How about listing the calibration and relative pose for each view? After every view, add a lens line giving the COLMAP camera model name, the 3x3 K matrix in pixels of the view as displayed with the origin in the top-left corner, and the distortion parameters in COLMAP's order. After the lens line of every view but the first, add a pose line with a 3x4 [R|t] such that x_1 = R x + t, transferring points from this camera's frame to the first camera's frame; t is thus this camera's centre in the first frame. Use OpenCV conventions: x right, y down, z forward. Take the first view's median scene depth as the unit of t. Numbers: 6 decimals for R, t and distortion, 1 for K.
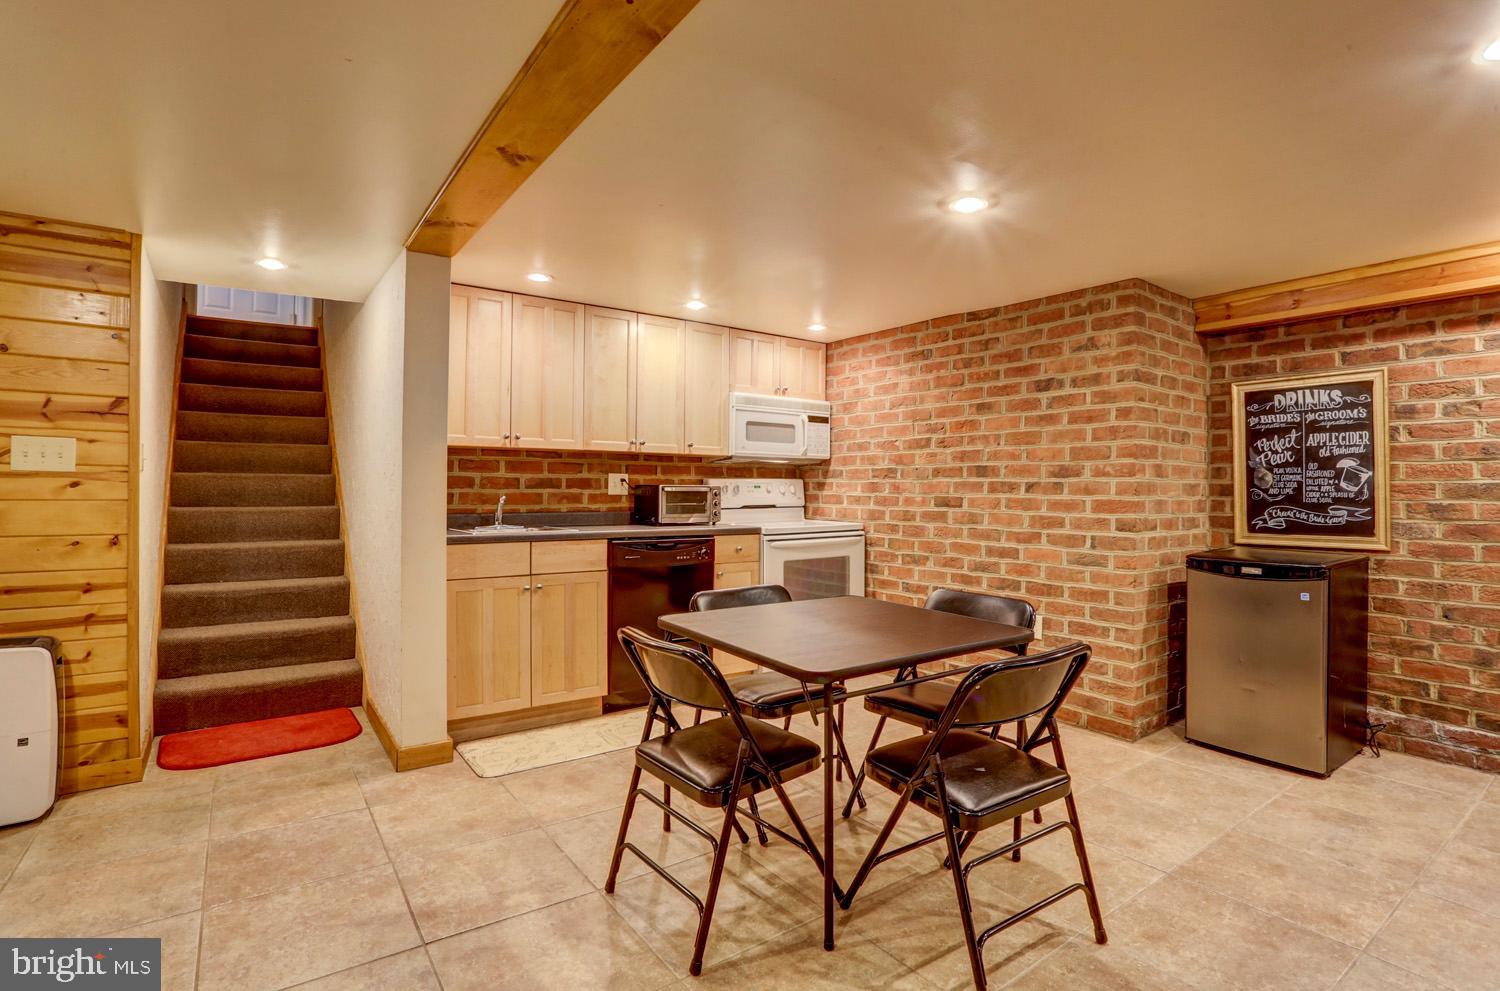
lens RADIAL K [[733.9, 0, 756.4], [0, 733.9, 490.8], [0, 0, 1]] dist [-0.064418, 0.030602]
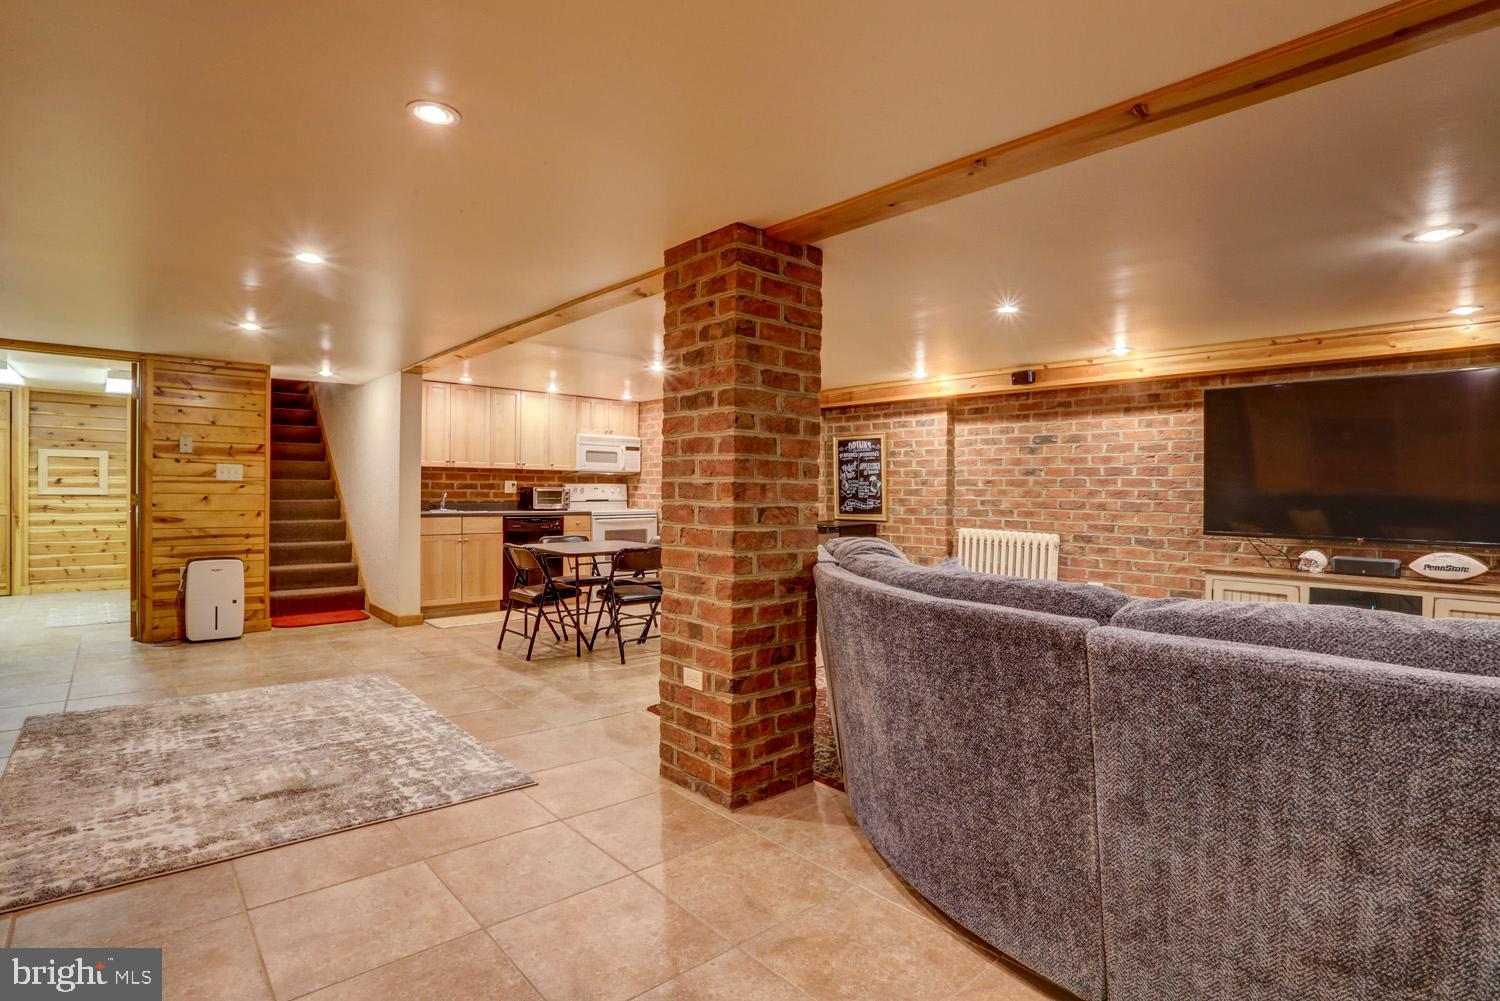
lens RADIAL K [[715.5, 0, 735.2], [0, 715.5, 497.7], [0, 0, 1]] dist [-0.072393, 0.024066]
pose [[0.995261, 0.002883, 0.097192, 0.192379], [-0.003642, 0.999964, 0.007637, 0.002088], [-0.097167, -0.007955, 0.995236, -0.788531]]
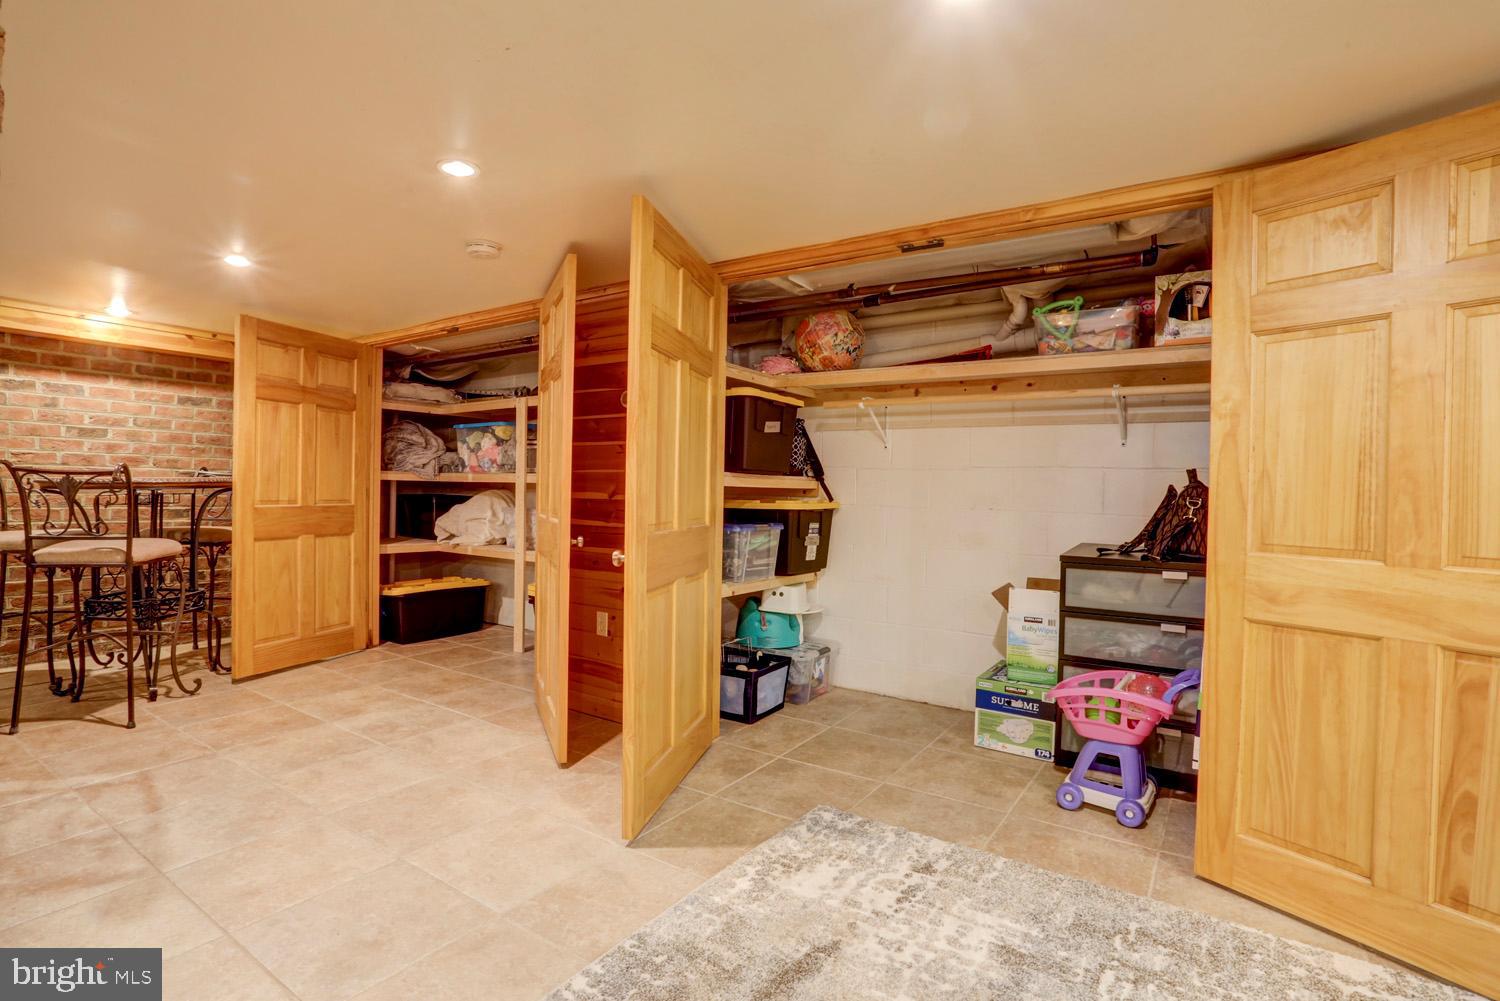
lens RADIAL K [[730.9, 0, 744.9], [0, 730.9, 500.0], [0, 0, 1]] dist [-0.079489, 0.031059]
pose [[-0.943258, -0.024040, -0.331191, 0.018325], [-0.031206, 0.999379, 0.016335, 0.000780], [0.330593, 0.025743, -0.943422, 0.229411]]
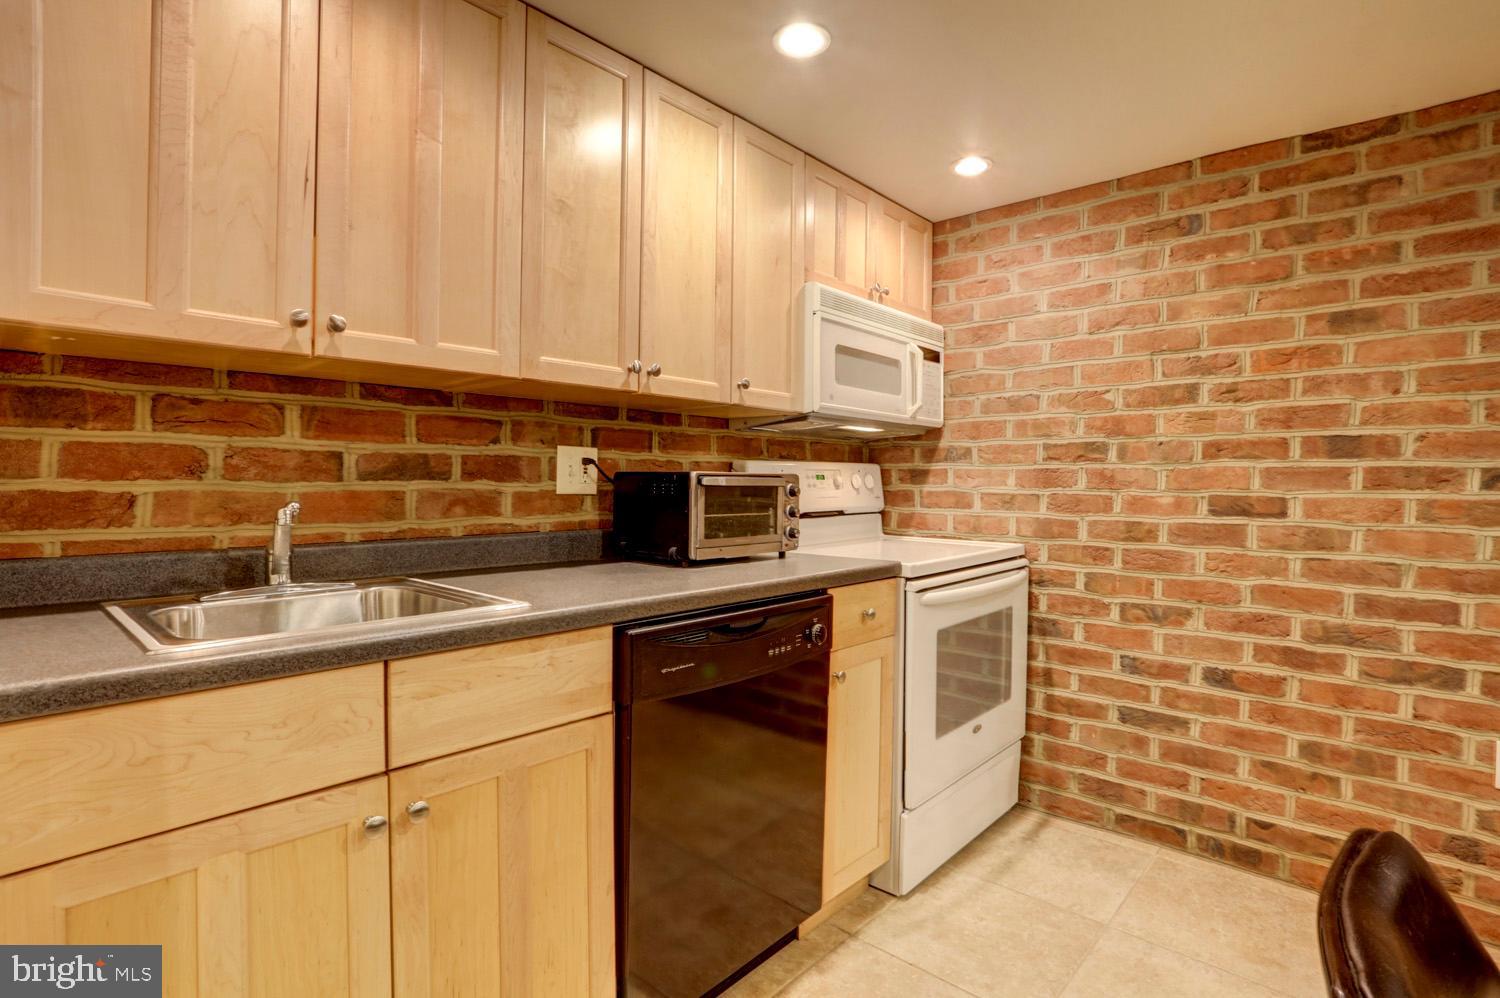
lens RADIAL K [[739.9, 0, 745.1], [0, 739.9, 491.4], [0, 0, 1]] dist [-0.060798, 0.020740]
pose [[0.981613, -0.002311, 0.190867, -0.189627], [0.000192, 0.999938, 0.011122, -0.001275], [-0.190881, -0.010881, 0.981553, 0.583564]]
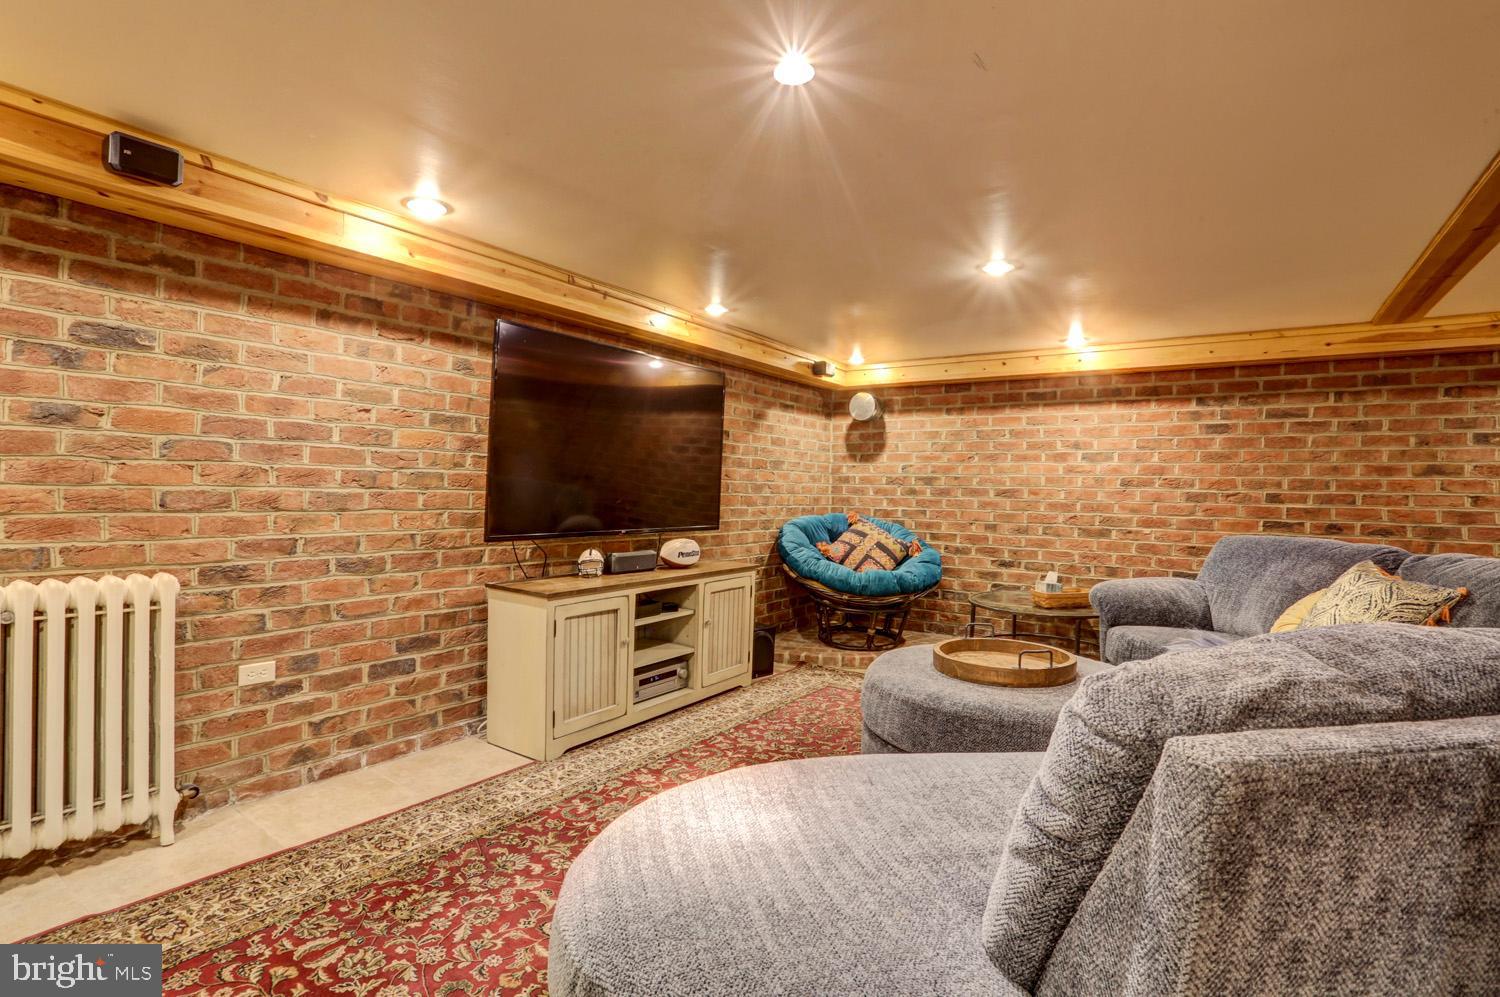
lens RADIAL K [[733.9, 0, 756.4], [0, 733.9, 493.8], [0, 0, 1]] dist [-0.064418, 0.030602]
pose [[-0.344336, -0.018709, 0.938660, 0.243483], [-0.017096, 0.999761, 0.013656, 0.001949], [-0.938691, -0.011345, -0.344574, 0.230041]]
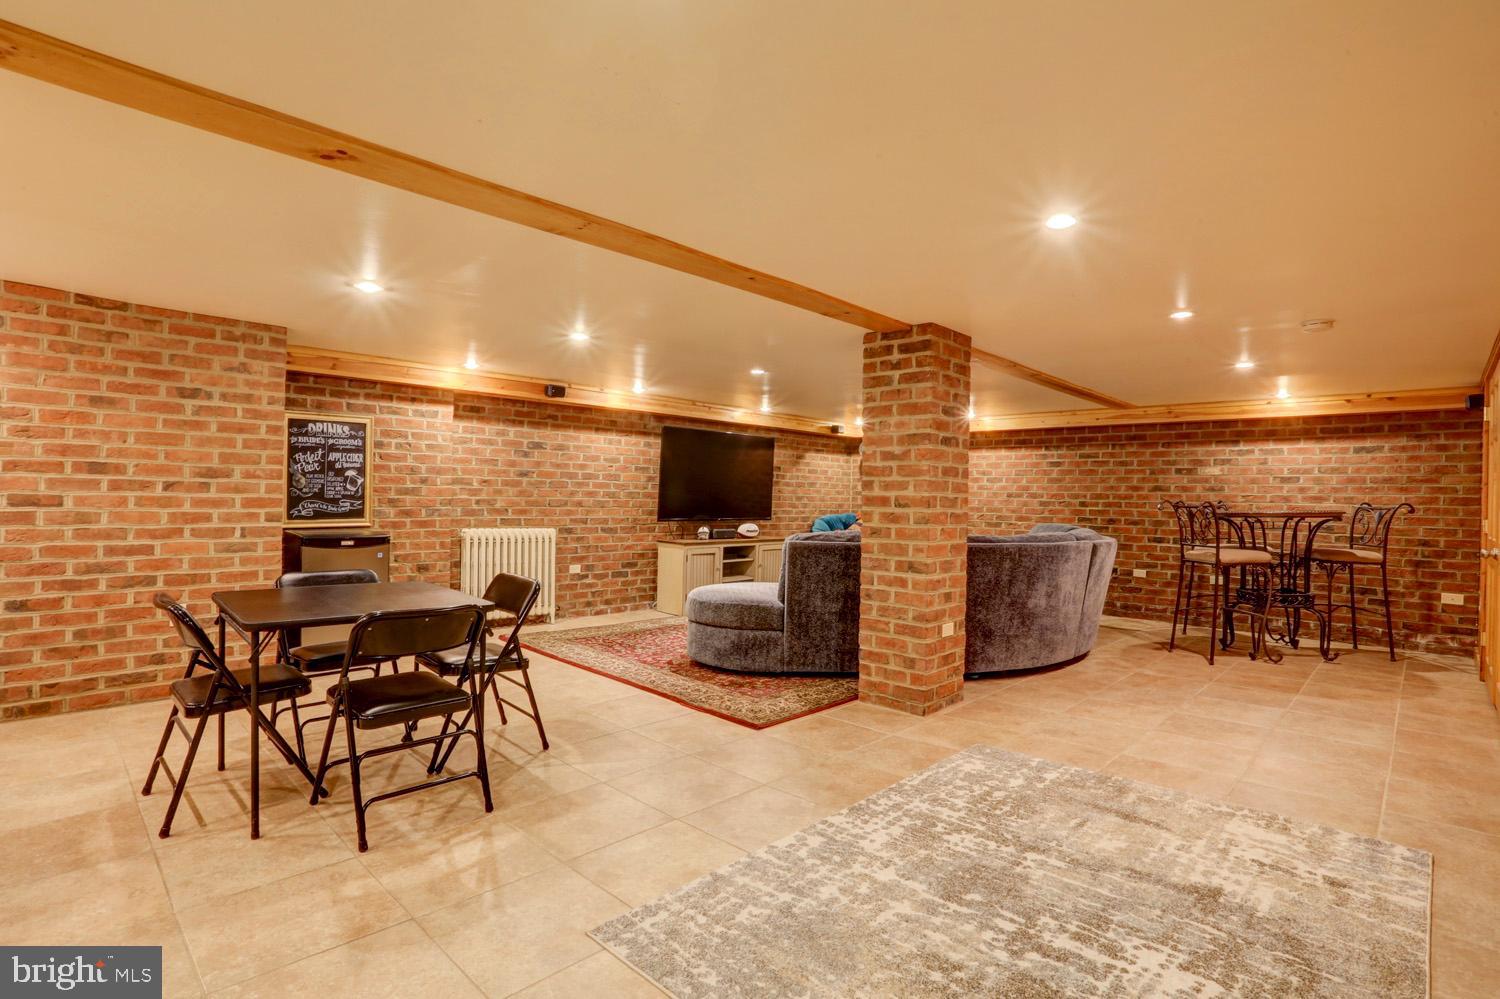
lens RADIAL K [[730.9, 0, 744.9], [0, 730.9, 499.0], [0, 0, 1]] dist [-0.079489, 0.031059]
pose [[-0.159115, -0.013261, 0.987171, -0.712229], [-0.015933, 0.999814, 0.010863, -0.009463], [-0.987132, -0.014000, -0.159296, 0.306108]]
